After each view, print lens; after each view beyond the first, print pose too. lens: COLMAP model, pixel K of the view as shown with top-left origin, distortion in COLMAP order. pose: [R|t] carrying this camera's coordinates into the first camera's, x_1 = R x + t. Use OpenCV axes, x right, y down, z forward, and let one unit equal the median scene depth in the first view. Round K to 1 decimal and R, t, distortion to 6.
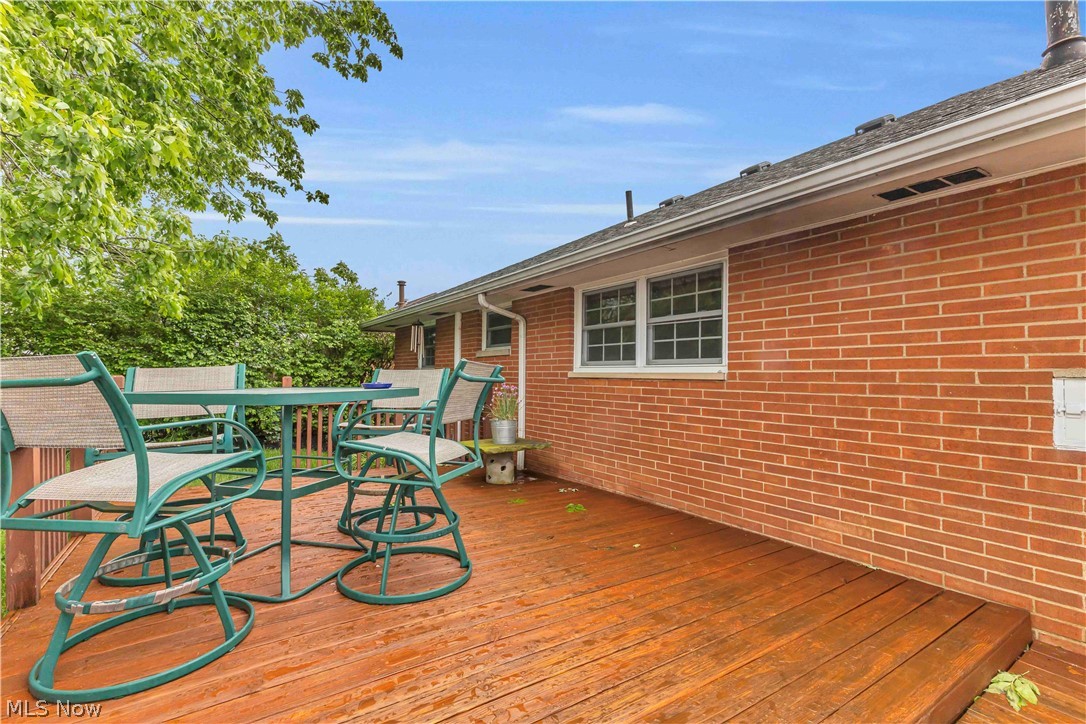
lens RADIAL K [[471.6, 0, 541.5], [0, 471.6, 367.5], [0, 0, 1]] dist [0.005043, -0.000419]
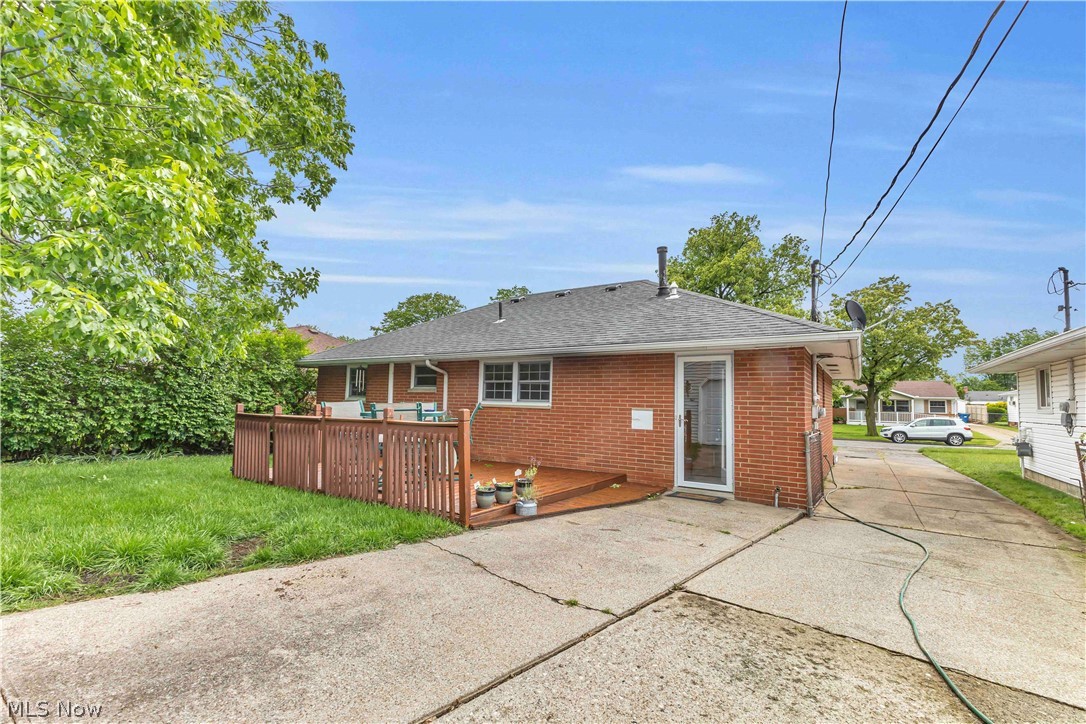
lens RADIAL K [[471.6, 0, 541.5], [0, 471.6, 367.5], [0, 0, 1]] dist [0.005043, -0.000419]
pose [[0.938052, 0.039394, 0.344249, -0.437475], [-0.021336, 0.998198, -0.056088, -0.043354], [-0.345838, 0.045269, 0.937202, -1.115996]]
